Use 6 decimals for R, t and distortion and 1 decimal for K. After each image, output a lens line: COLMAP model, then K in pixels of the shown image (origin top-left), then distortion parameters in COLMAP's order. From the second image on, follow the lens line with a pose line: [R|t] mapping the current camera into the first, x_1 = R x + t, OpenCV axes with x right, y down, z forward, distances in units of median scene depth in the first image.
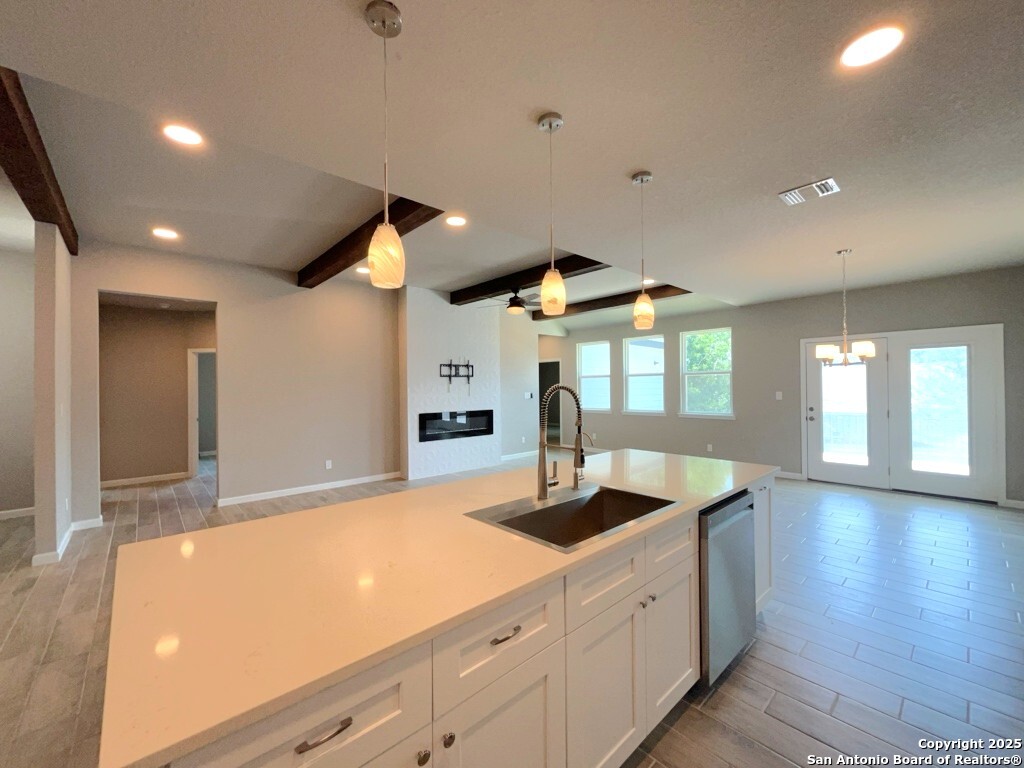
lens RADIAL K [[413.3, 0, 514.3], [0, 413.3, 384.3], [0, 0, 1]] dist [-0.002850, -0.000023]
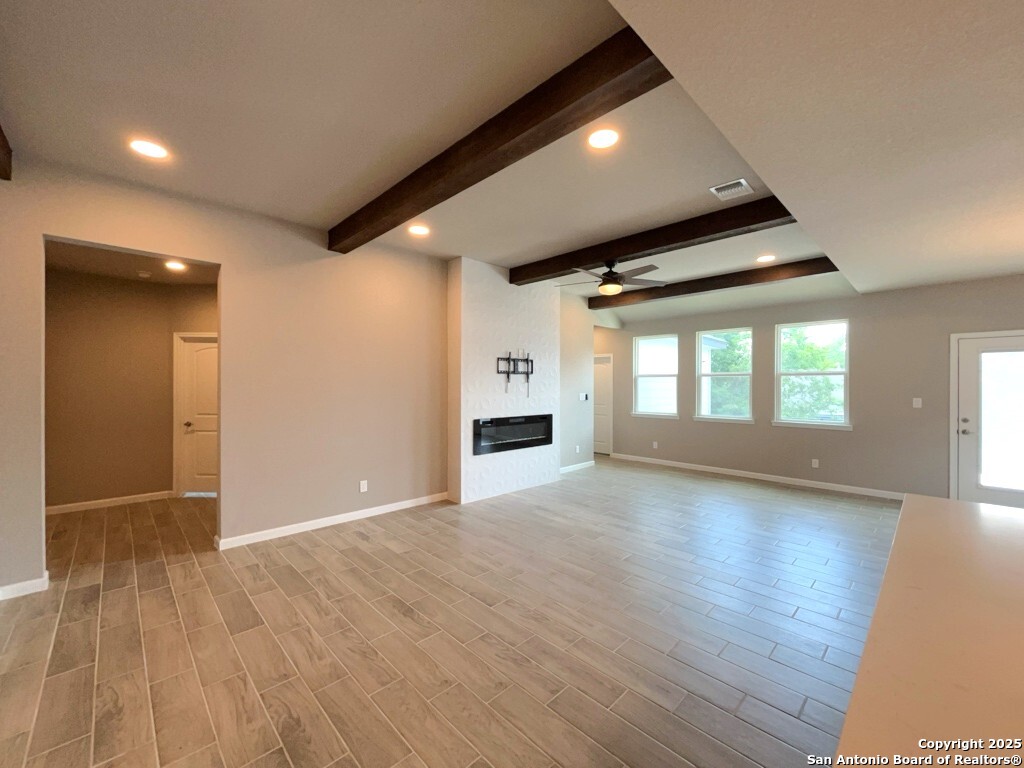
lens RADIAL K [[413.3, 0, 514.3], [0, 413.3, 384.3], [0, 0, 1]] dist [-0.002850, -0.000023]
pose [[0.999248, 0.014402, 0.035997, -0.179886], [-0.014599, 0.999880, 0.005218, -0.001696], [-0.035917, -0.005740, 0.999338, 0.203274]]
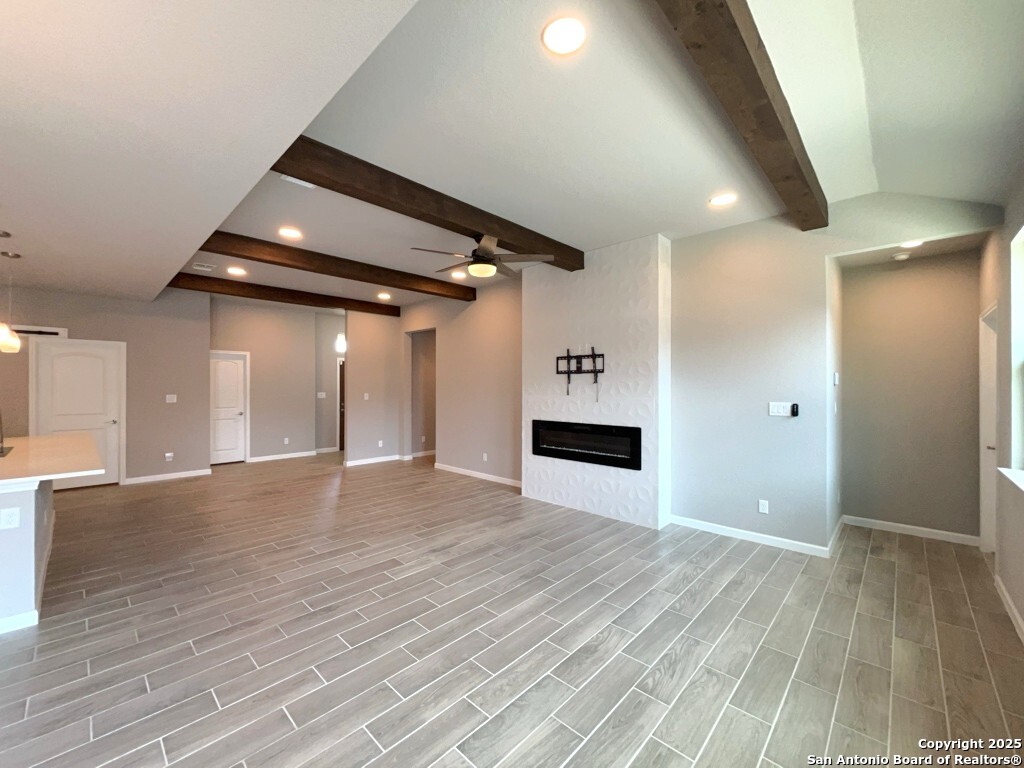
lens RADIAL K [[407.3, 0, 516.2], [0, 407.3, 387.2], [0, 0, 1]] dist [-0.010169, 0.000079]
pose [[0.079760, 0.011224, -0.996751, 0.565648], [0.004938, 0.999920, 0.011655, -0.002956], [0.996802, -0.005851, 0.079698, 0.891108]]
